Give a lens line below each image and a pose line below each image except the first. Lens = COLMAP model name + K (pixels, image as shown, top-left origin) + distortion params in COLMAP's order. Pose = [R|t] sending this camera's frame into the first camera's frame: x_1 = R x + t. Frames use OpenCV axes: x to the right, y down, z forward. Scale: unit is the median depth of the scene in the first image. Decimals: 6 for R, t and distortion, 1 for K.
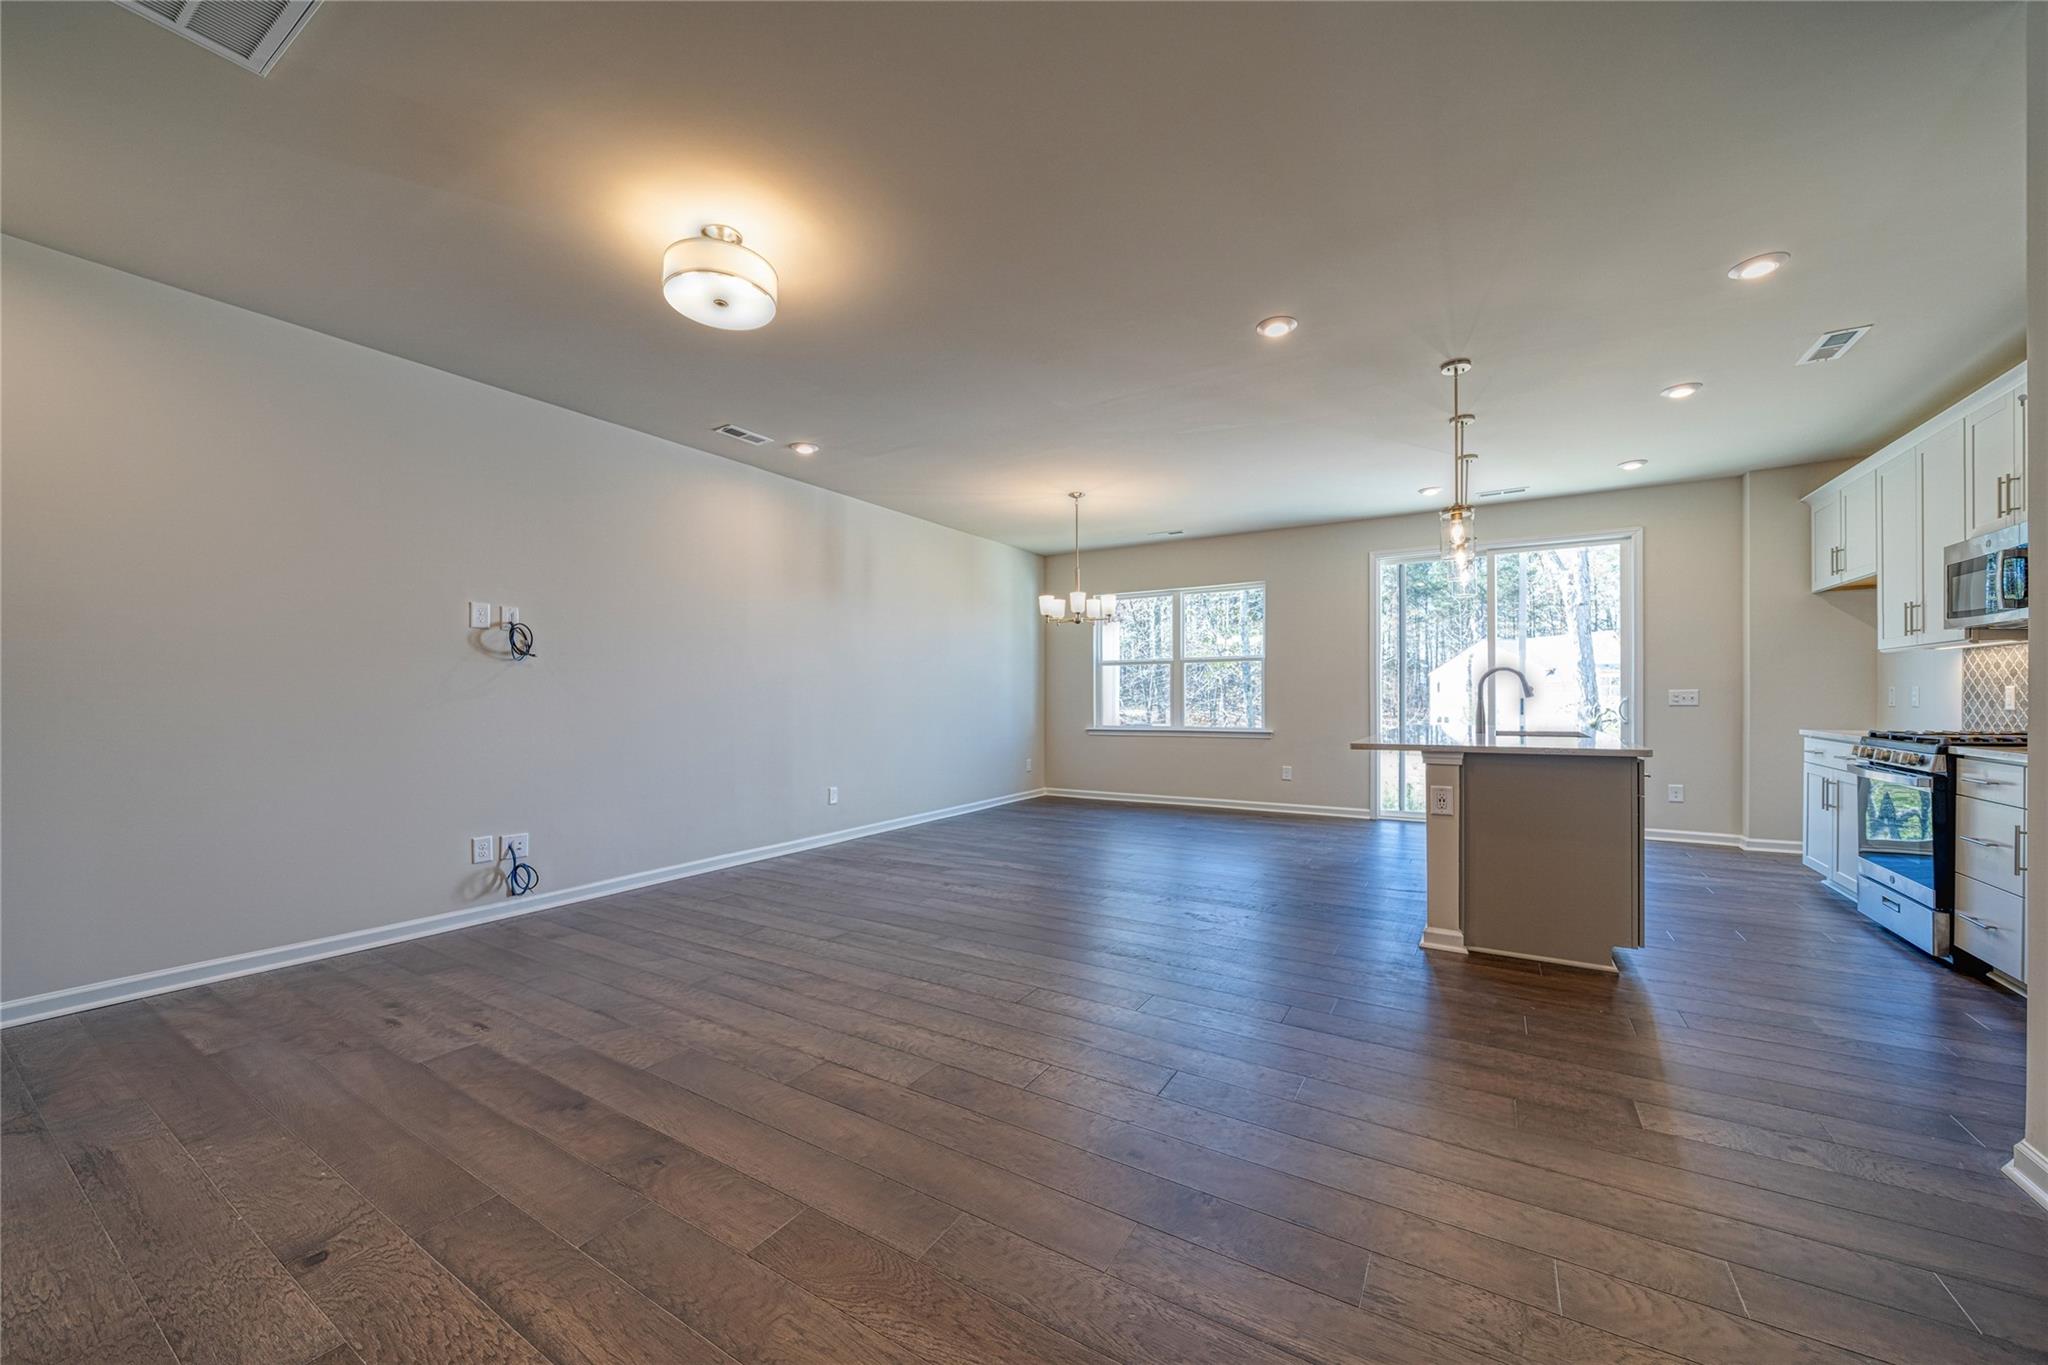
lens RADIAL K [[729.5, 0, 1057.9], [0, 729.5, 698.7], [0, 0, 1]] dist [0.003710, -0.000368]
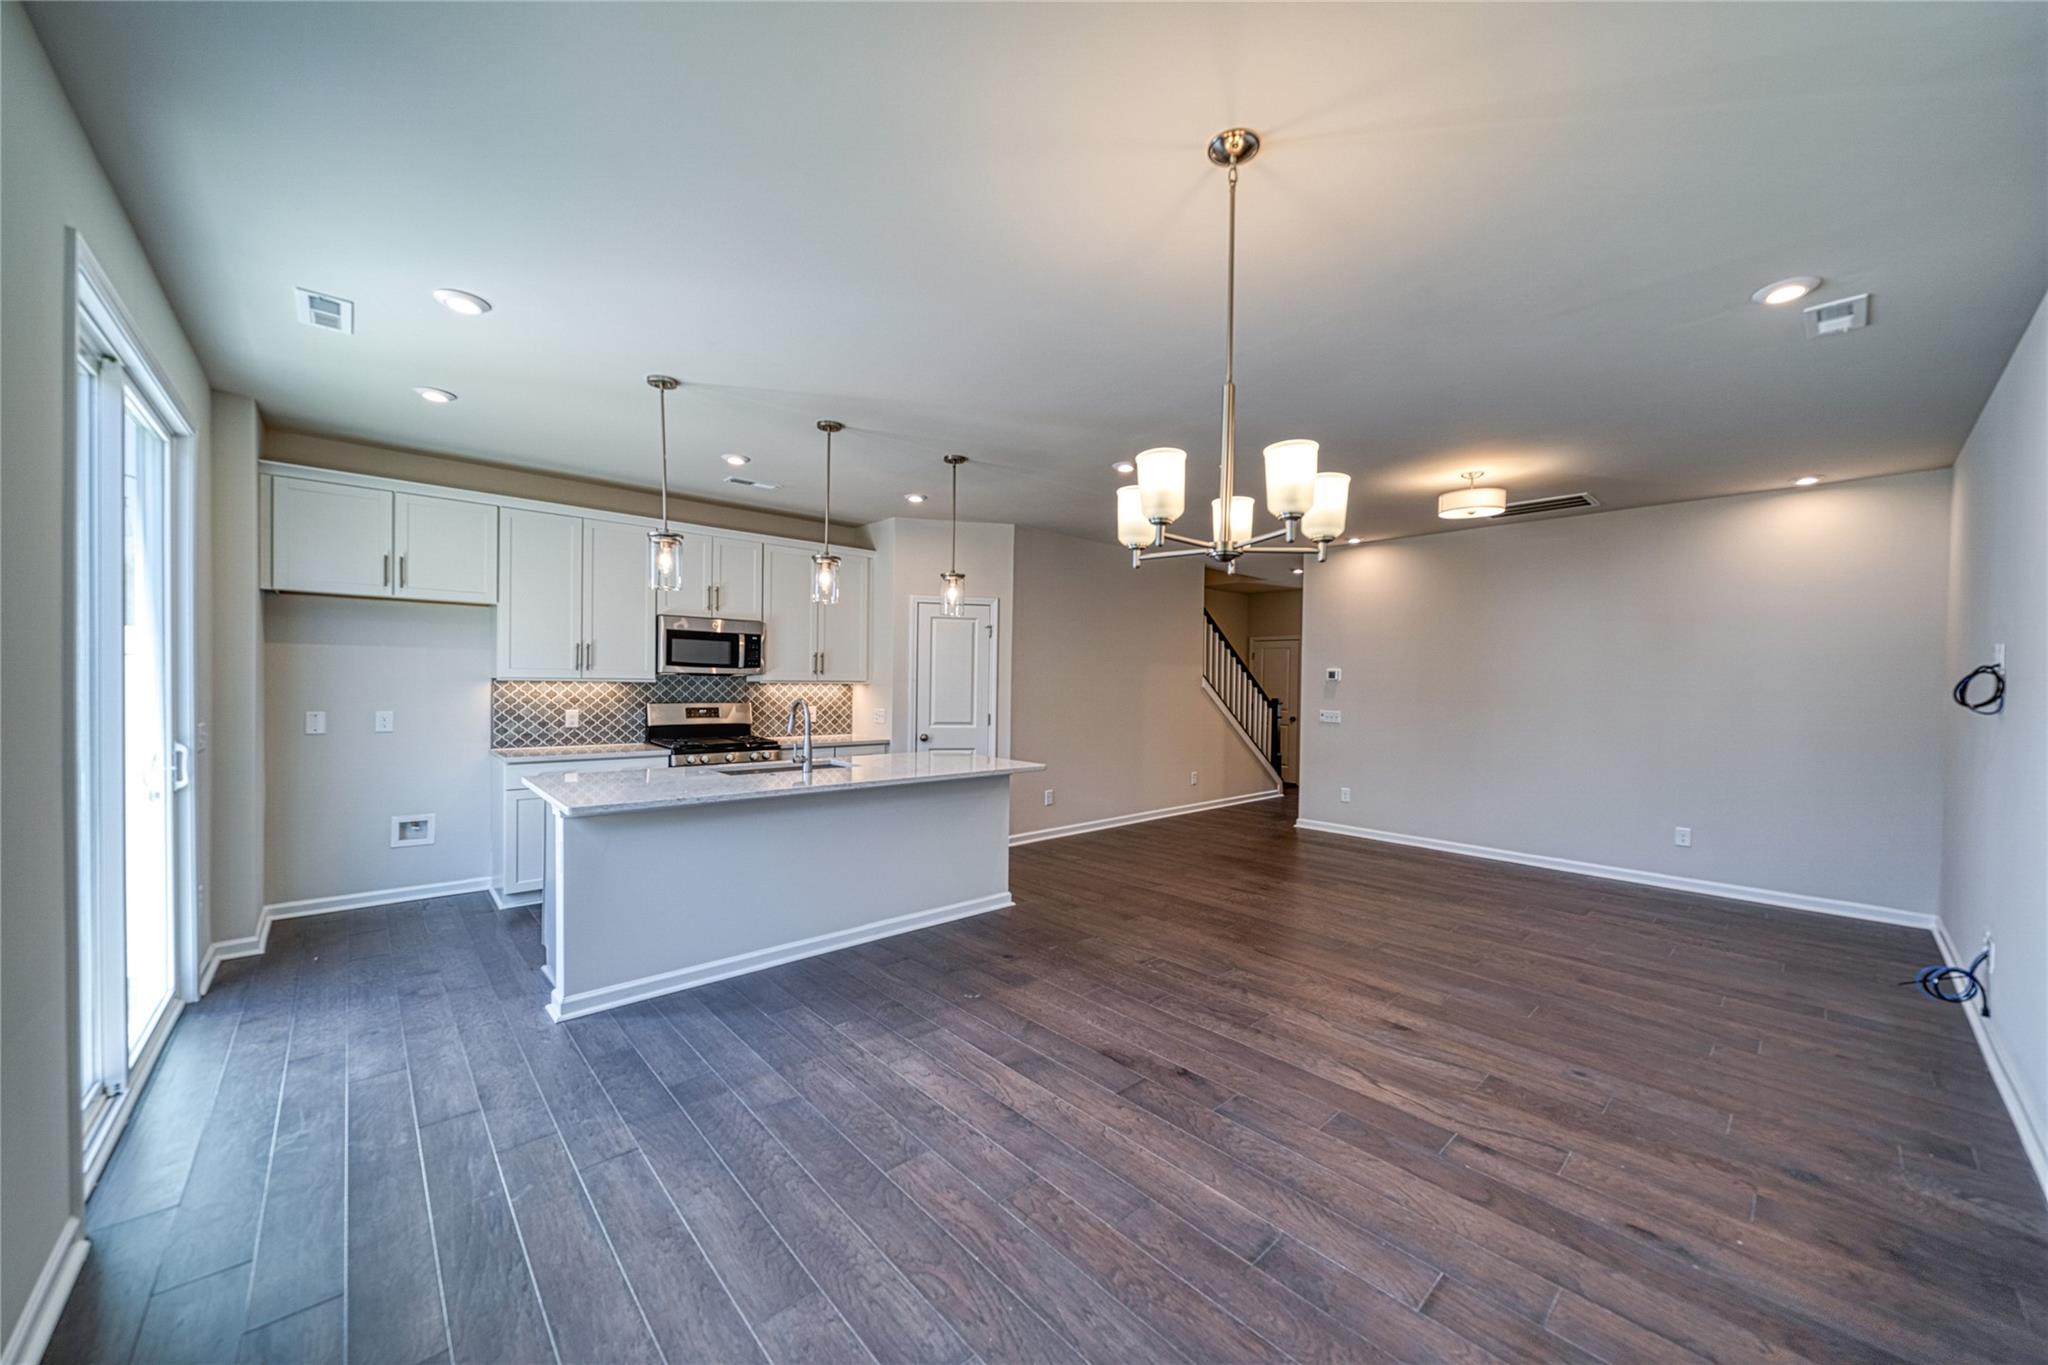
lens RADIAL K [[779.4, 0, 1002.5], [0, 779.4, 691.1], [0, 0, 1]] dist [-0.002699, 0.001452]
pose [[-0.936913, -0.023254, 0.348788, 0.000498], [-0.015006, 0.999541, 0.026332, -0.100054], [-0.349240, 0.019437, -0.936832, 2.000119]]
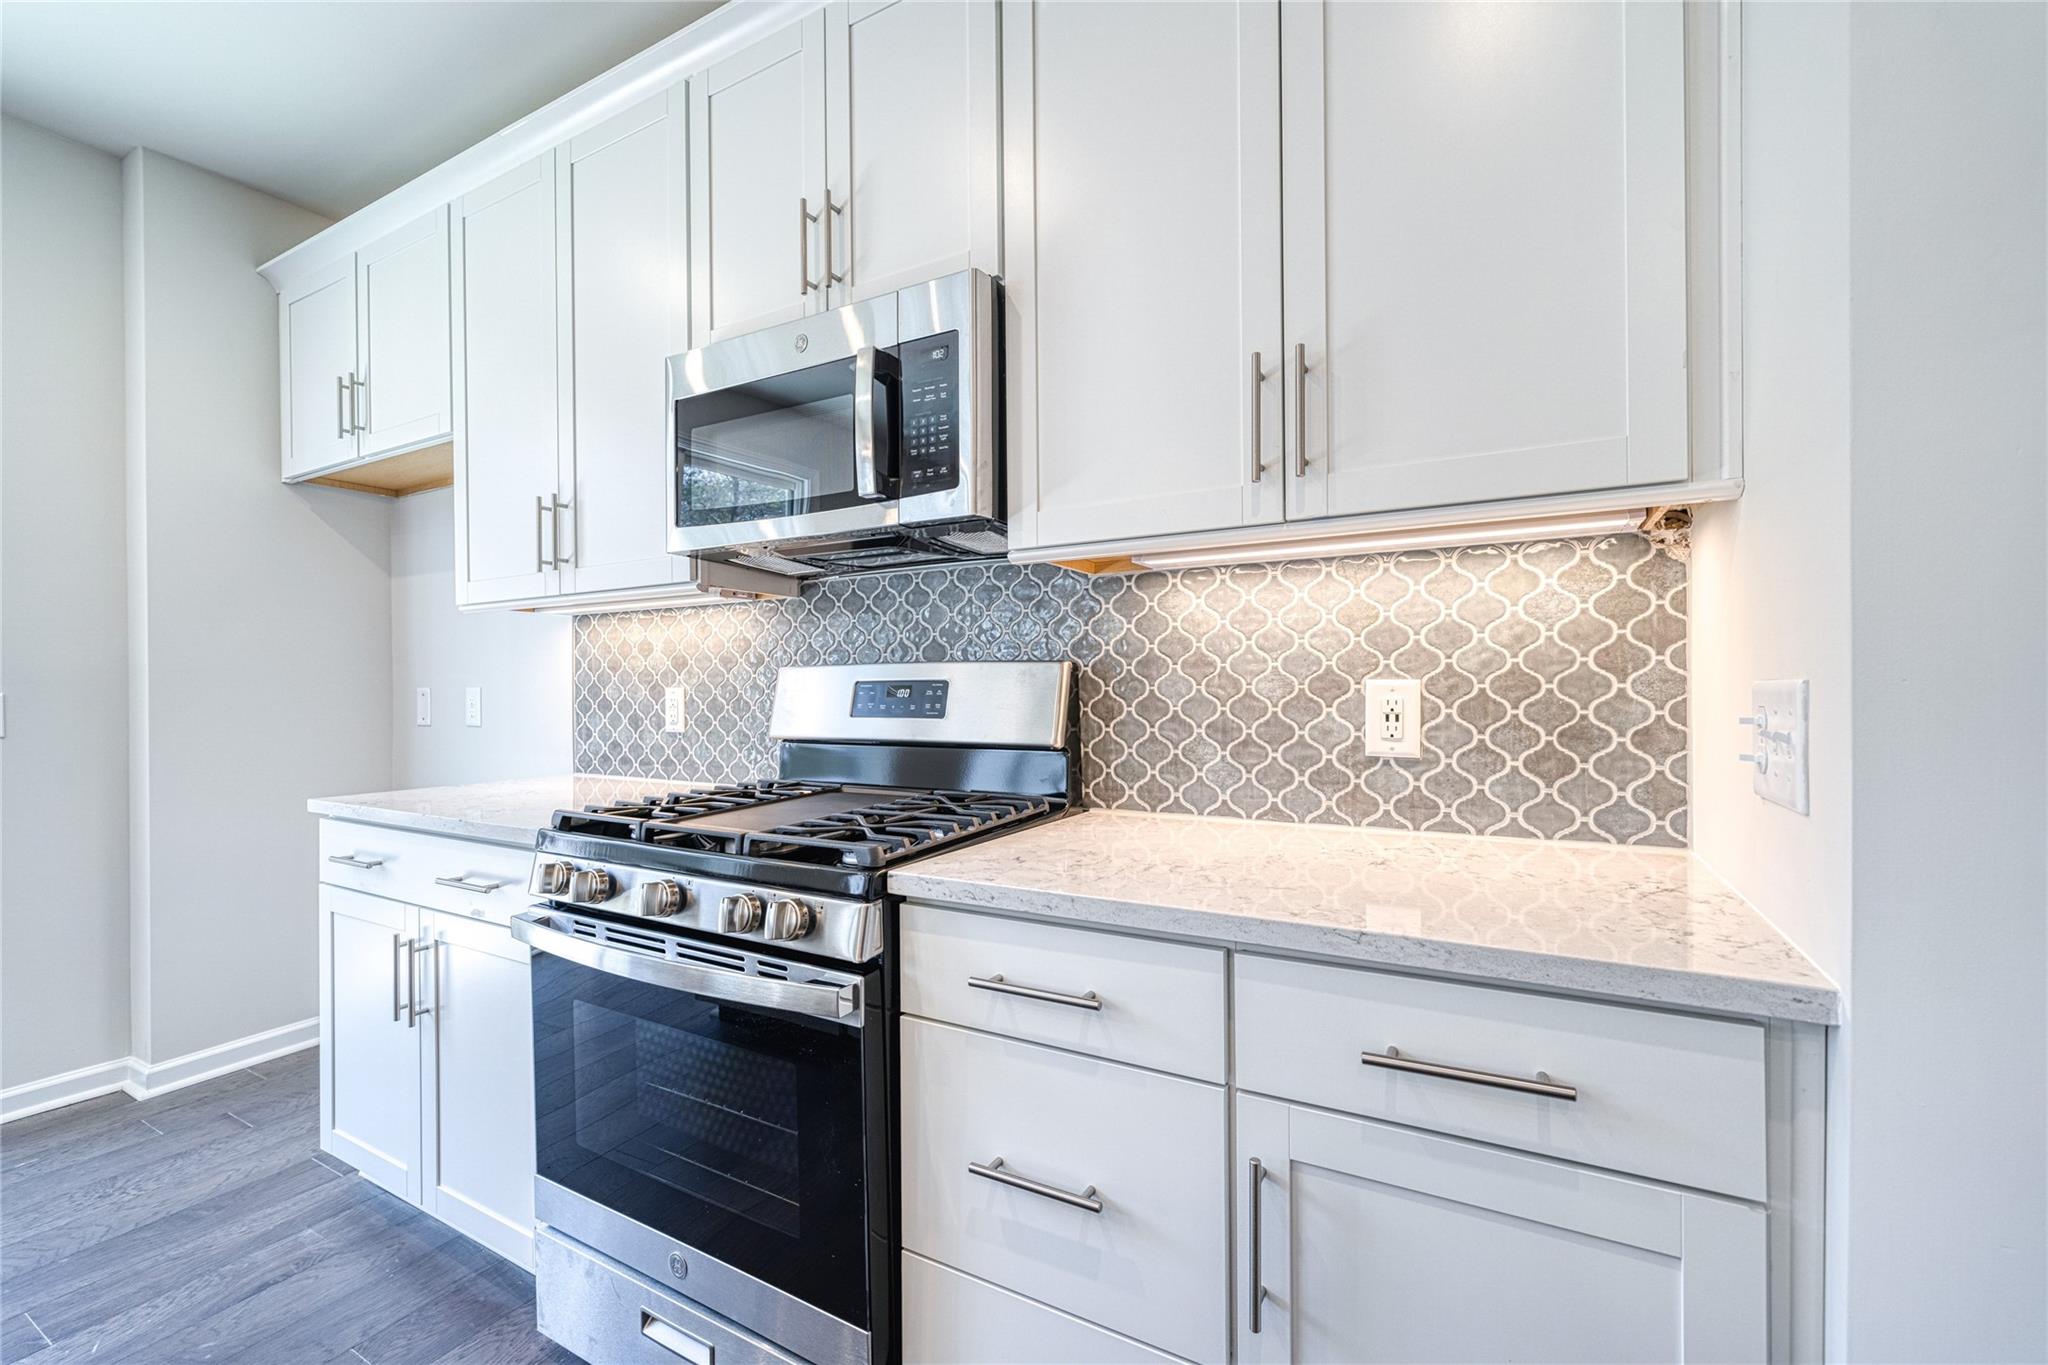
lens RADIAL K [[879.8, 0, 1033.6], [0, 879.8, 684.4], [0, 0, 1]] dist [0.004546, -0.001226]
pose [[-0.012667, 0.000585, 0.999920, 0.617105], [0.013482, 0.999909, -0.000415, -0.014734], [-0.999829, 0.013476, -0.012674, 0.705718]]
